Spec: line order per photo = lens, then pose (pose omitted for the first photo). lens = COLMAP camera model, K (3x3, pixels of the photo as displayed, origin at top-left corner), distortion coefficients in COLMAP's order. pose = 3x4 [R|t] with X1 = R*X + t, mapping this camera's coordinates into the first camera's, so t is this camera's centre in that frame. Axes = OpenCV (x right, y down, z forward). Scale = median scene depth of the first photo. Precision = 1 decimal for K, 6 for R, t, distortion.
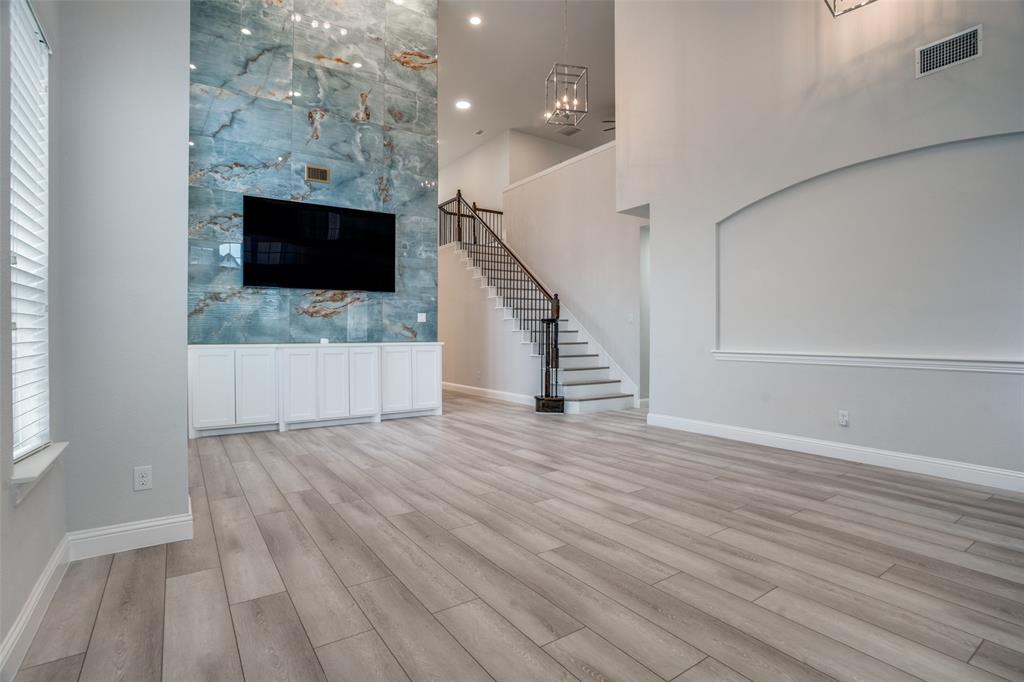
lens RADIAL K [[499.7, 0, 509.6], [0, 499.7, 336.0], [0, 0, 1]] dist [-0.071144, 0.028726]
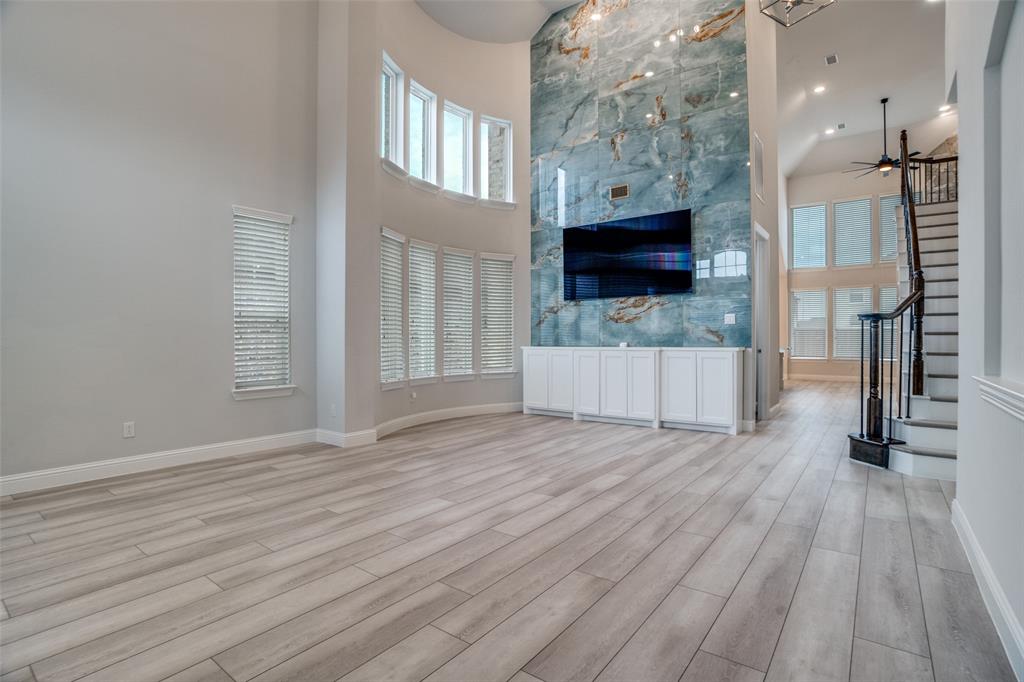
lens RADIAL K [[499.7, 0, 509.6], [0, 499.7, 336.0], [0, 0, 1]] dist [-0.071144, 0.028726]
pose [[0.310091, -0.005518, -0.950691, 0.590435], [-0.001300, 0.999980, -0.006228, -0.002020], [0.950706, 0.003167, 0.310077, 0.435272]]
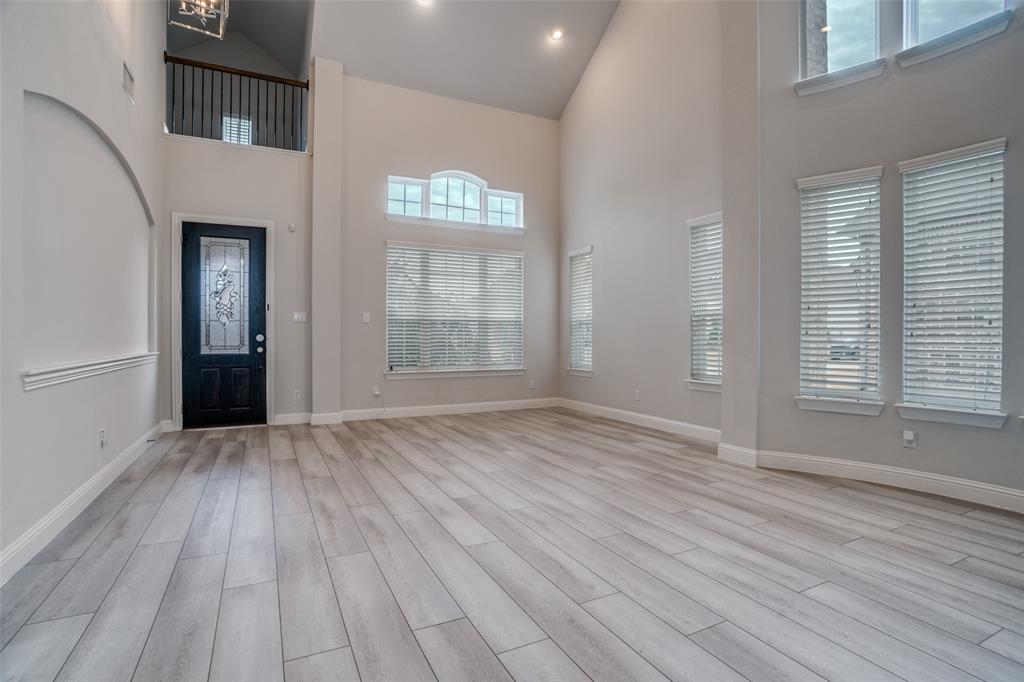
lens RADIAL K [[499.7, 0, 509.6], [0, 499.7, 336.0], [0, 0, 1]] dist [-0.071144, 0.028726]
pose [[-0.990600, 0.000508, 0.136792, -0.073701], [0.000896, 0.999996, 0.002779, -0.004325], [-0.136790, 0.002876, -0.990596, 1.200659]]
